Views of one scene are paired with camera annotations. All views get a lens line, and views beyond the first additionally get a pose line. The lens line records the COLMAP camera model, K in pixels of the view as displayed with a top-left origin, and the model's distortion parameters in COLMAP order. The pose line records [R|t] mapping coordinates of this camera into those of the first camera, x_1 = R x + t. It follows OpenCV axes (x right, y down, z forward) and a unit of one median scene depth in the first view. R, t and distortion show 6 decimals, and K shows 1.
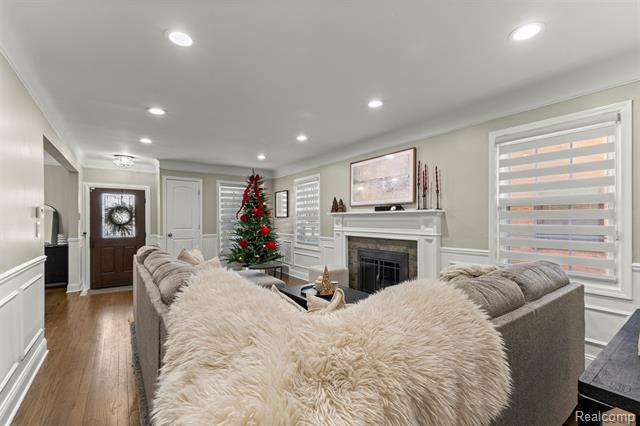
lens RADIAL K [[284.0, 0, 330.3], [0, 284.0, 221.4], [0, 0, 1]] dist [0.019615, -0.001126]
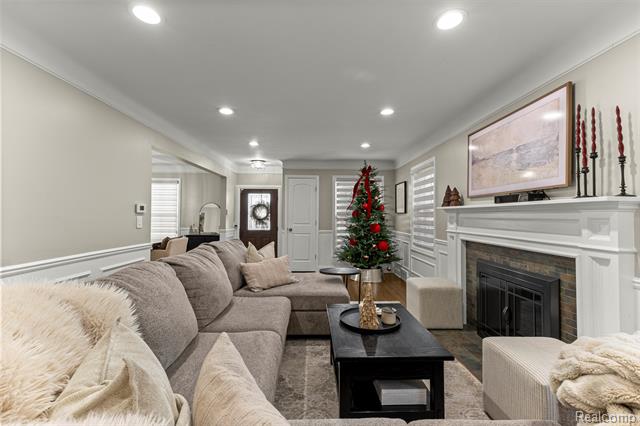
lens RADIAL K [[284.0, 0, 319.5], [0, 284.0, 210.0], [0, 0, 1]] dist [0.019615, -0.001126]
pose [[0.818472, -0.005041, -0.574524, 0.162186], [-0.010583, 0.999660, -0.023847, -0.002020], [0.574449, 0.025598, 0.818140, 0.211999]]
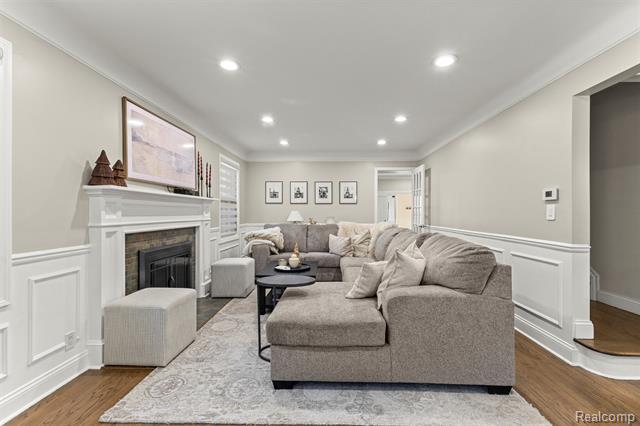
lens RADIAL K [[284.0, 0, 319.6], [0, 284.0, 212.9], [0, 0, 1]] dist [0.019615, -0.001126]
pose [[-0.779487, -0.000761, 0.626418, -0.516991], [0.004306, 0.999969, 0.006573, 0.009540], [-0.626404, 0.007820, -0.779459, 1.116260]]
